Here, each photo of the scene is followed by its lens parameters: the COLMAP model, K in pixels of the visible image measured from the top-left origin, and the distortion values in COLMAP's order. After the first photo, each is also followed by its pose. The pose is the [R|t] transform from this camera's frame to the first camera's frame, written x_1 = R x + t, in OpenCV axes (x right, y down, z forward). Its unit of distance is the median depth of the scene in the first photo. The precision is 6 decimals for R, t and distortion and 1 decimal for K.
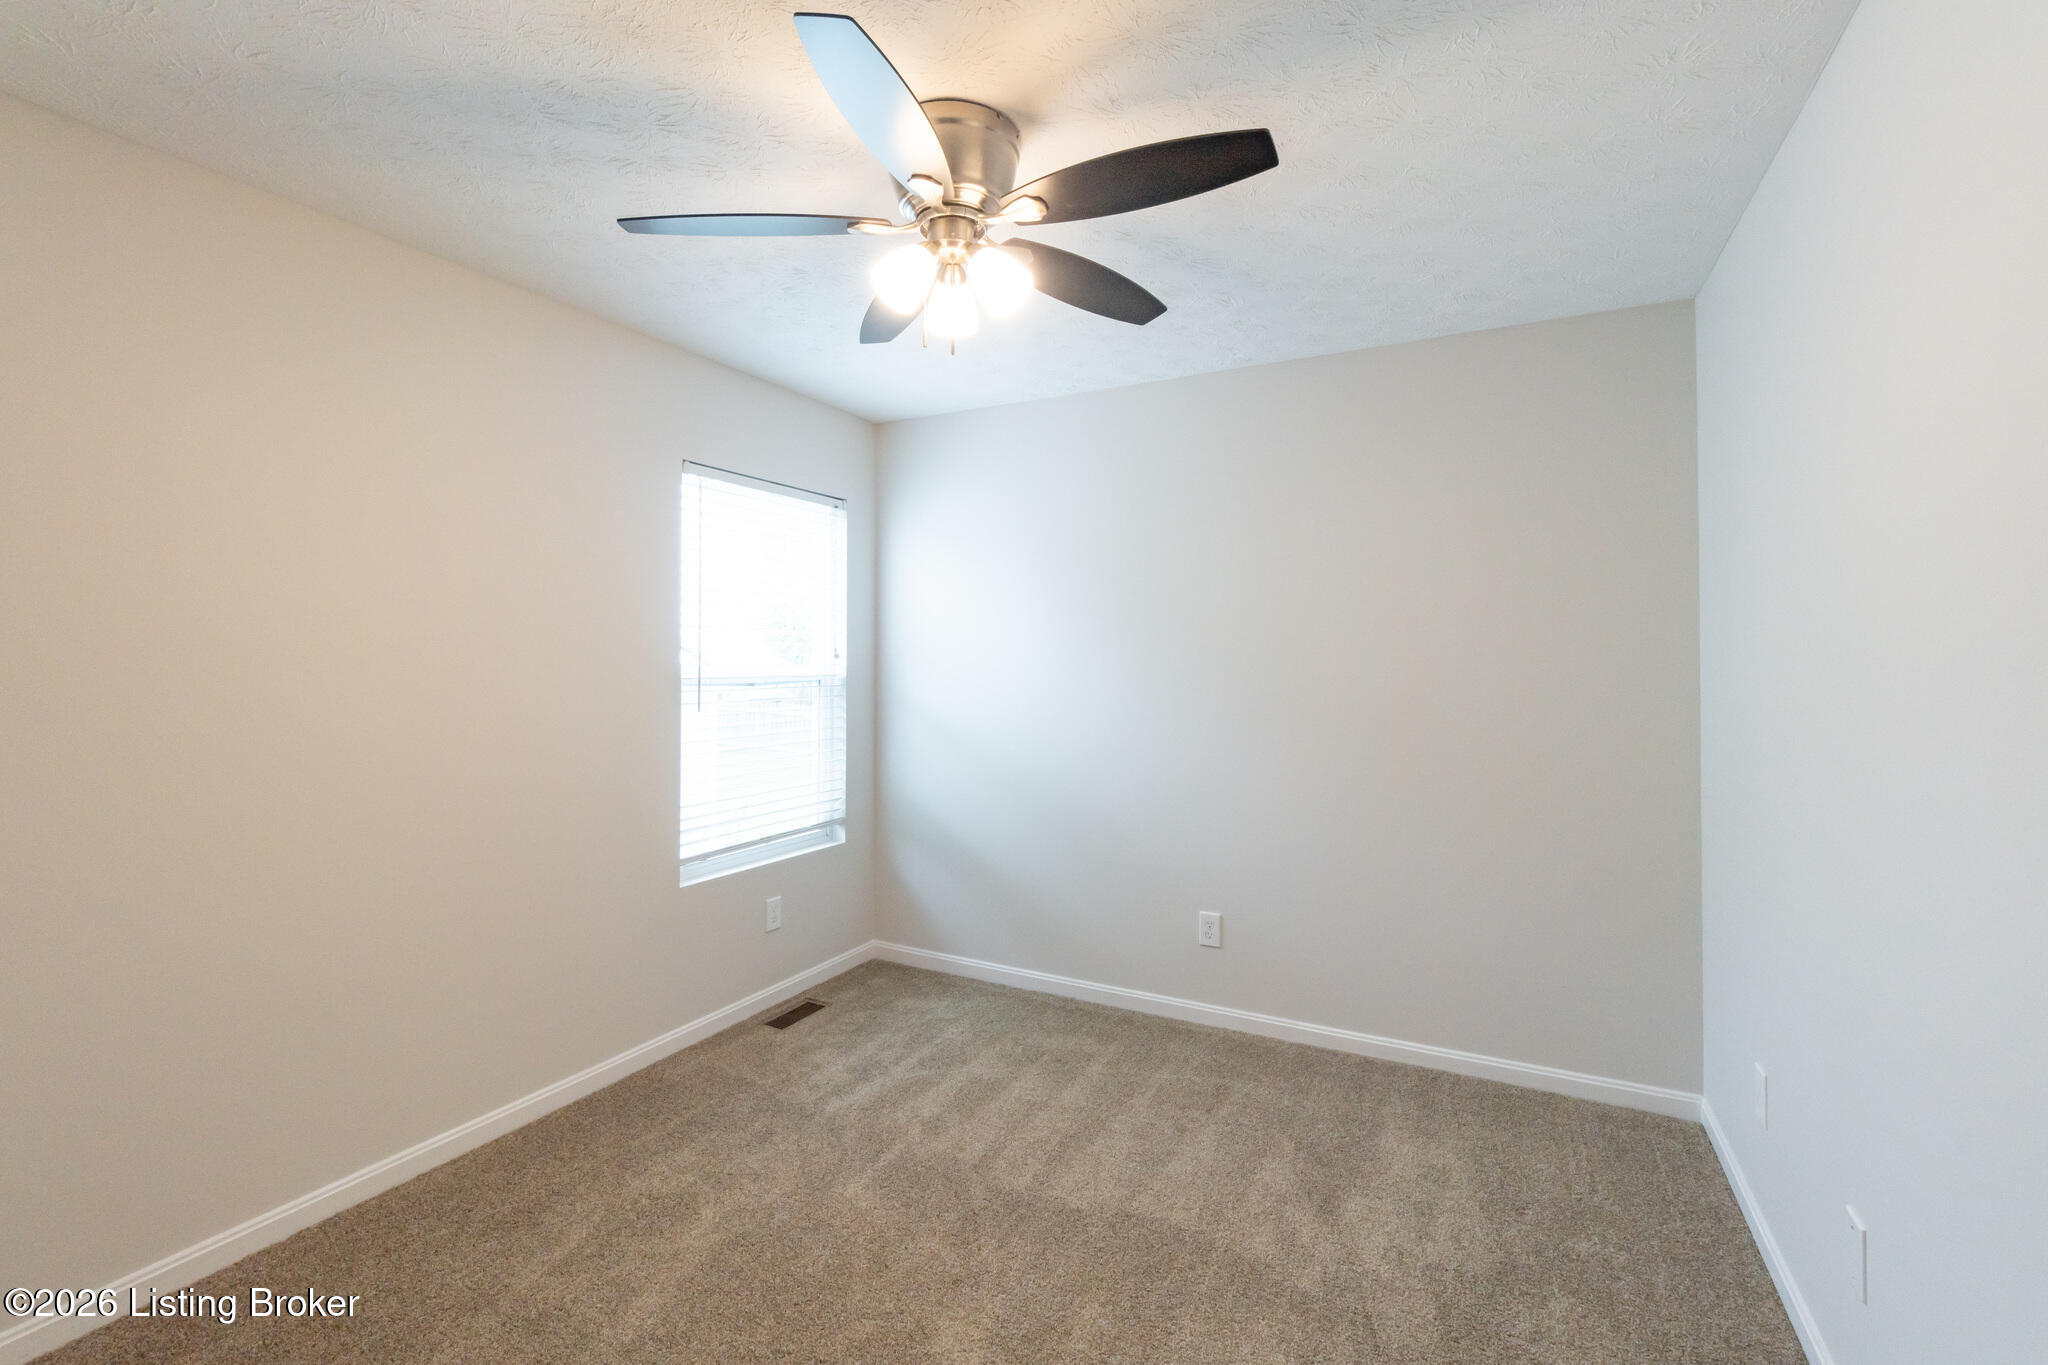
lens RADIAL K [[897.3, 0, 1020.2], [0, 897.3, 664.3], [0, 0, 1]] dist [0.002747, 0.000606]
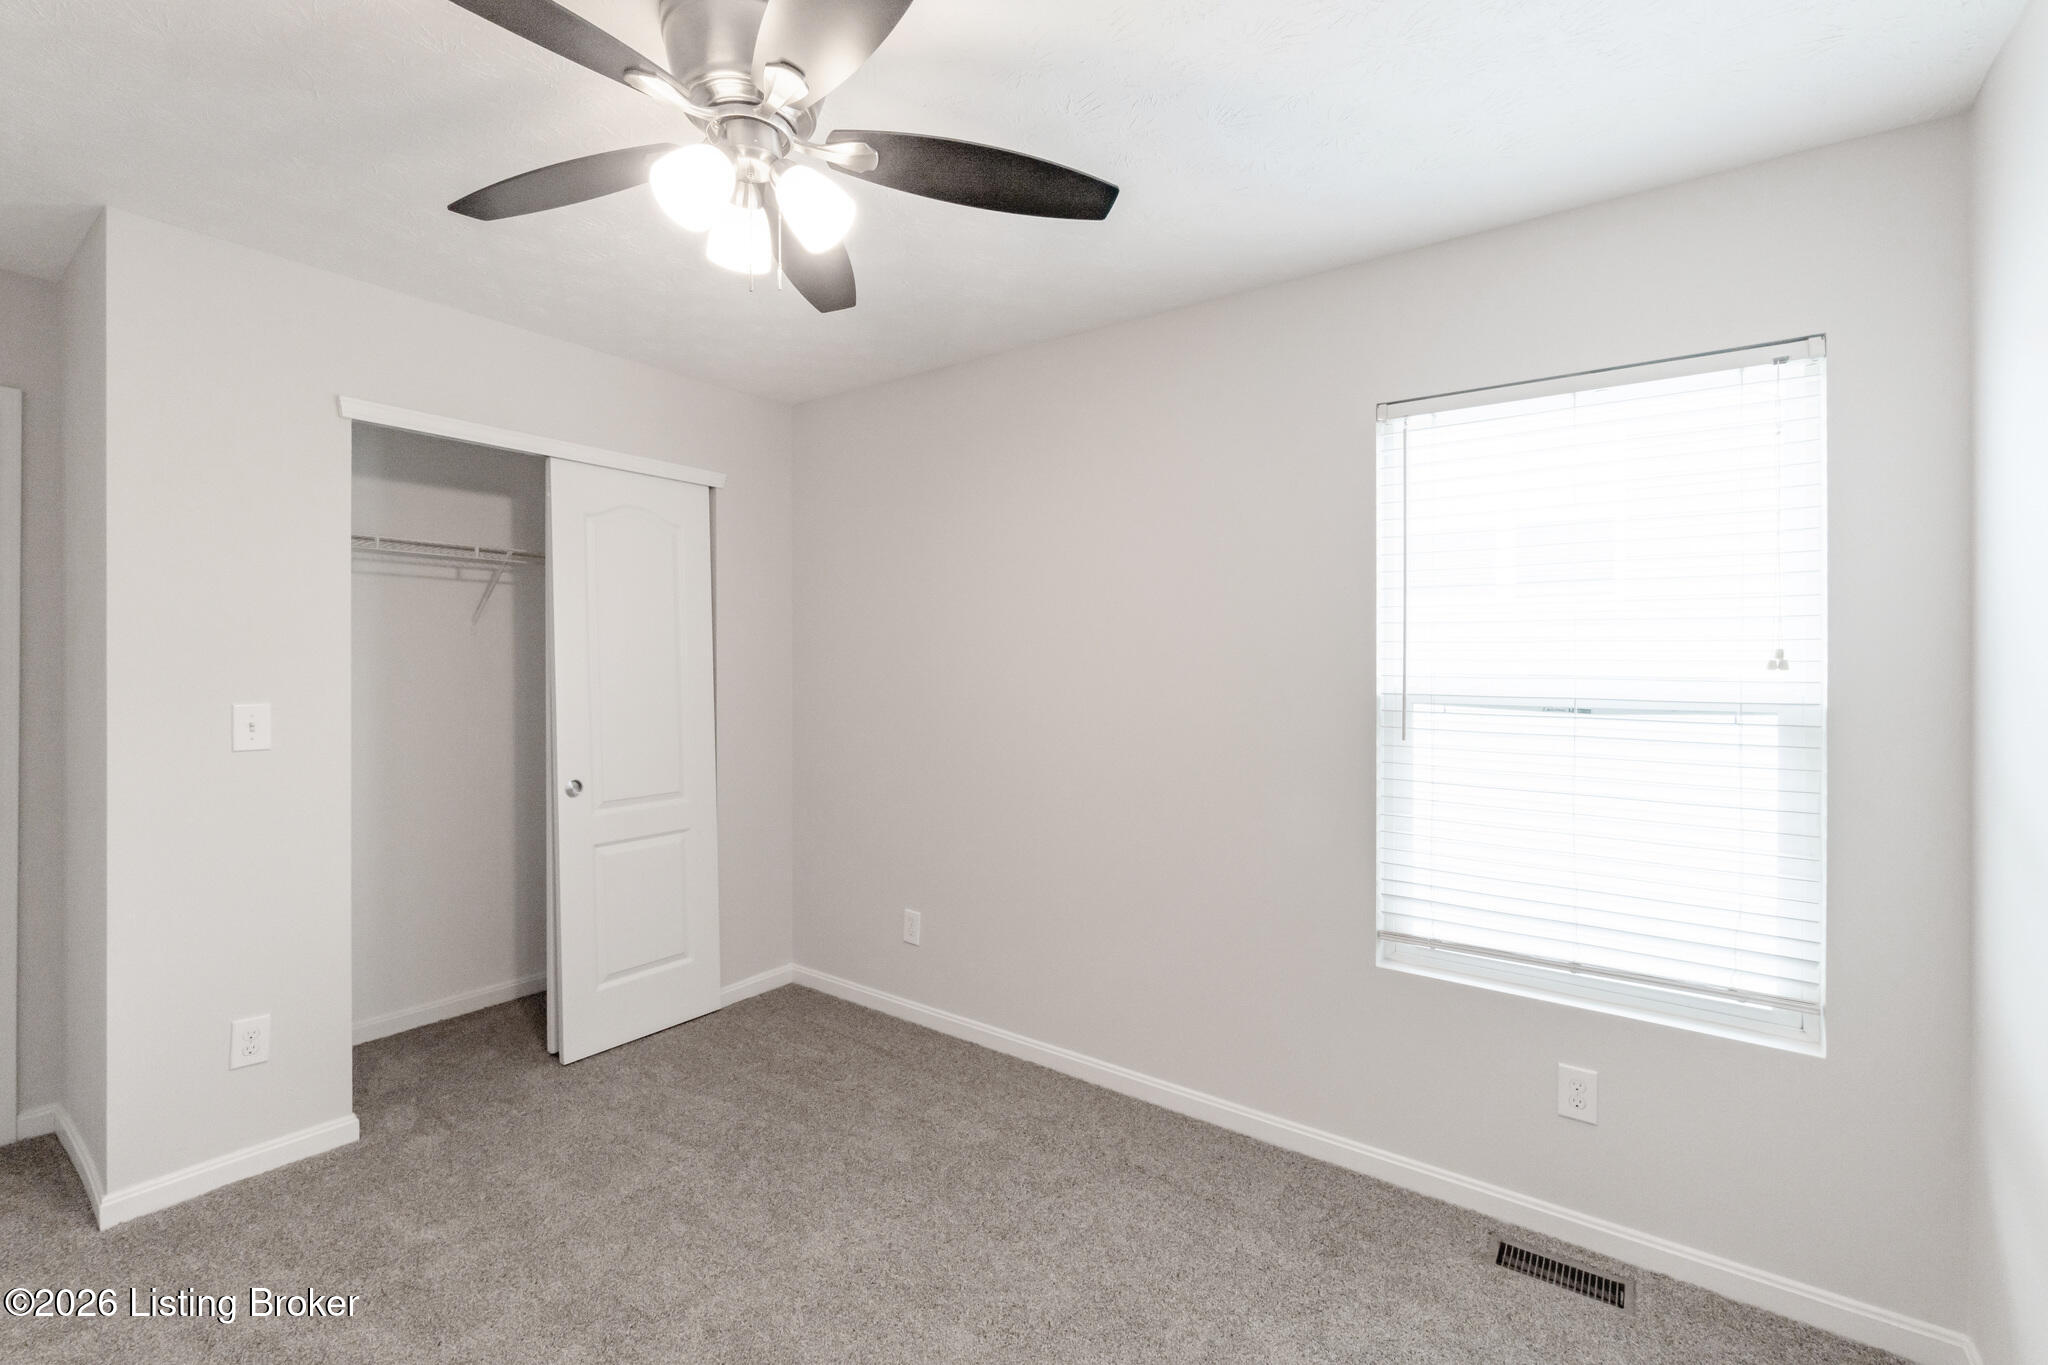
lens RADIAL K [[897.3, 0, 1023.6], [0, 897.3, 677.4], [0, 0, 1]] dist [0.002747, 0.000606]
pose [[-0.154138, 0.014163, -0.987948, 0.389069], [-0.008258, 0.999844, 0.015622, -0.007616], [0.988015, 0.010566, -0.153997, 0.752859]]
